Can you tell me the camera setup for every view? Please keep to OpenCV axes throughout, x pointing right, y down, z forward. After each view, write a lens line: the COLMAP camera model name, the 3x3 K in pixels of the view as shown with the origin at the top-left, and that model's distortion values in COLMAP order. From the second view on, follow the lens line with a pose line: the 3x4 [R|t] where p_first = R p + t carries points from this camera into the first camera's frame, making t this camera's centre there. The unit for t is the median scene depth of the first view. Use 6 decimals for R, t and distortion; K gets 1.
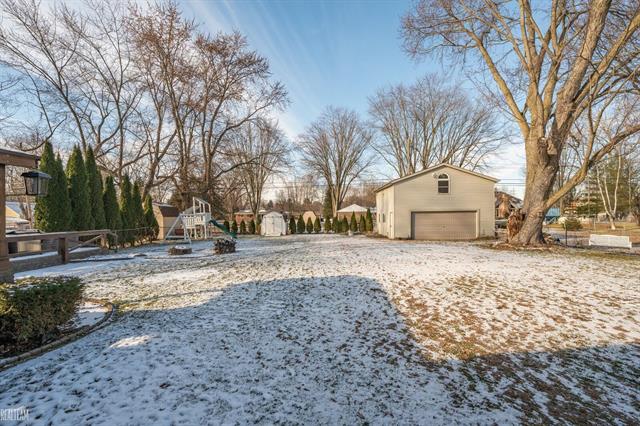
lens RADIAL K [[302.4, 0, 320.0], [0, 302.4, 213.0], [0, 0, 1]] dist [0.000291, -0.000032]
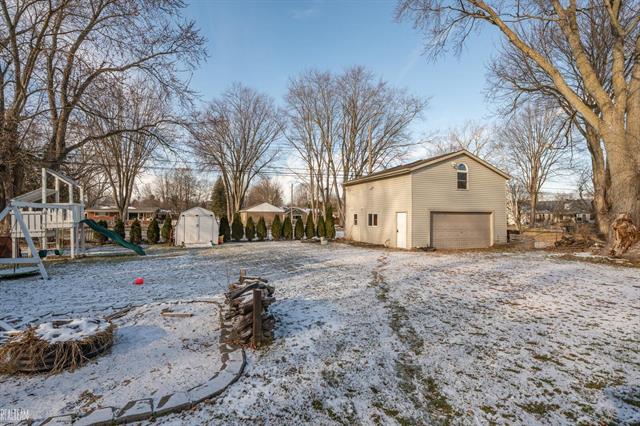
lens RADIAL K [[298.4, 0, 320.0], [0, 298.4, 213.0], [0, 0, 1]] dist [-0.015336, 0.000098]
pose [[0.913040, 0.023013, 0.407221, -0.205597], [-0.020960, 0.999735, -0.009502, 0.010319], [-0.407332, 0.000140, 0.913280, 0.403616]]
